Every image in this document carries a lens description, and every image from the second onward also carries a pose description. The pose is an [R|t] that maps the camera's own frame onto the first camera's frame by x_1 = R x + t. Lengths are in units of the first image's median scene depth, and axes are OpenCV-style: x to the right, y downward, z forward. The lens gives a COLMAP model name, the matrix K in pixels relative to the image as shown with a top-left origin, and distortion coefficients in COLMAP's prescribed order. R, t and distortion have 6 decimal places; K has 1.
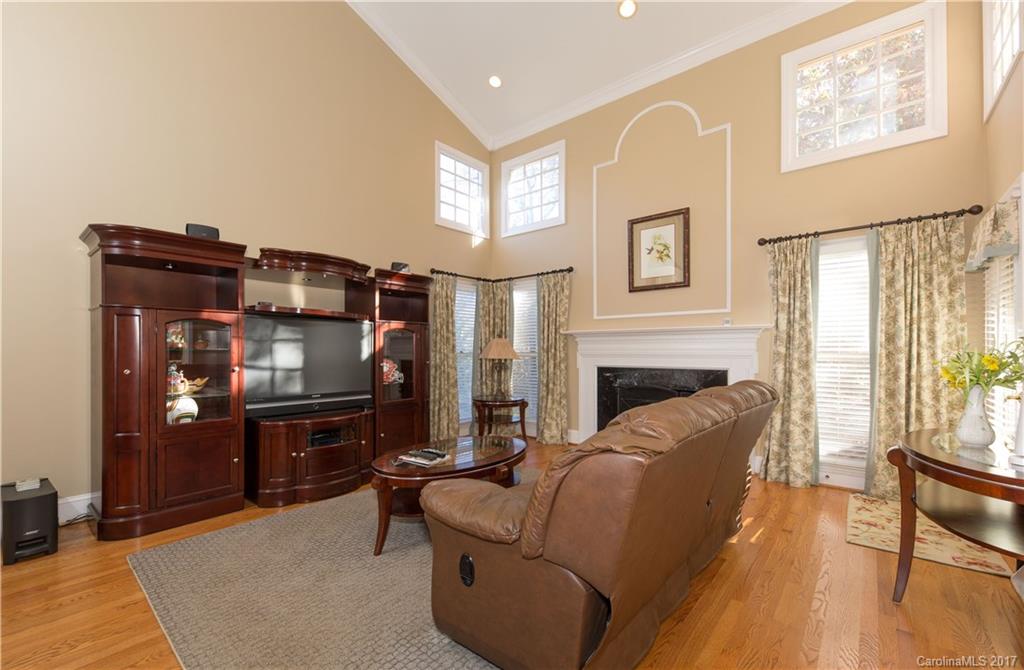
lens RADIAL K [[418.6, 0, 507.9], [0, 418.6, 344.9], [0, 0, 1]] dist [0.002135, -0.000084]
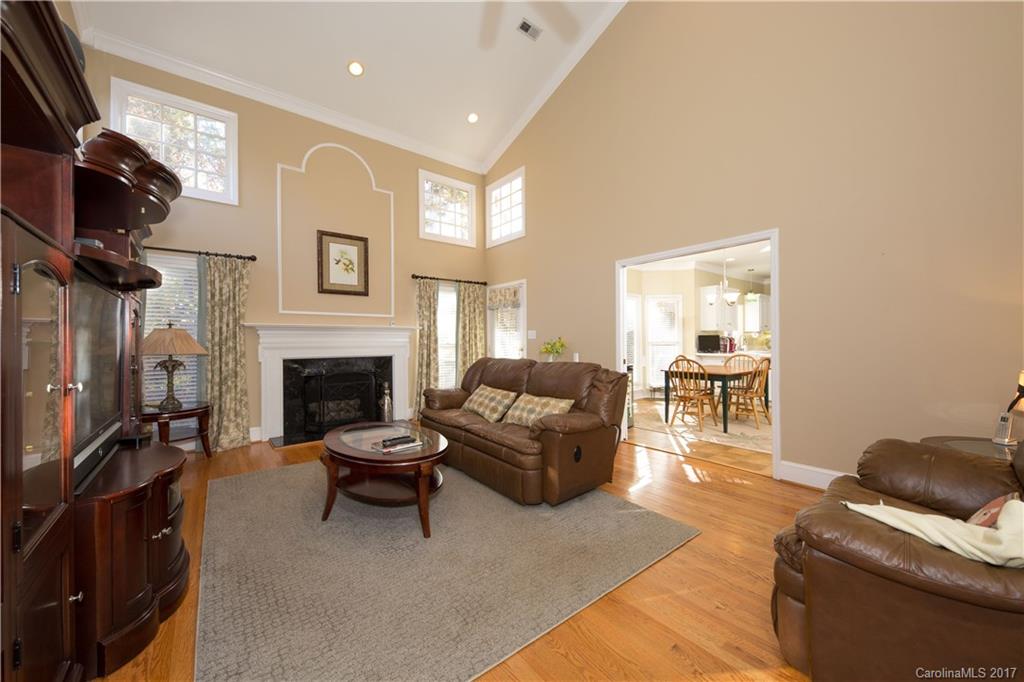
lens RADIAL K [[380.1, 0, 509.3], [0, 380.1, 338.8], [0, 0, 1]] dist [-0.000184, 0.000011]
pose [[0.180138, 0.010272, 0.983588, -0.681074], [-0.000062, 0.999946, -0.010431, 0.012693], [-0.983641, 0.001818, 0.180129, 0.316651]]
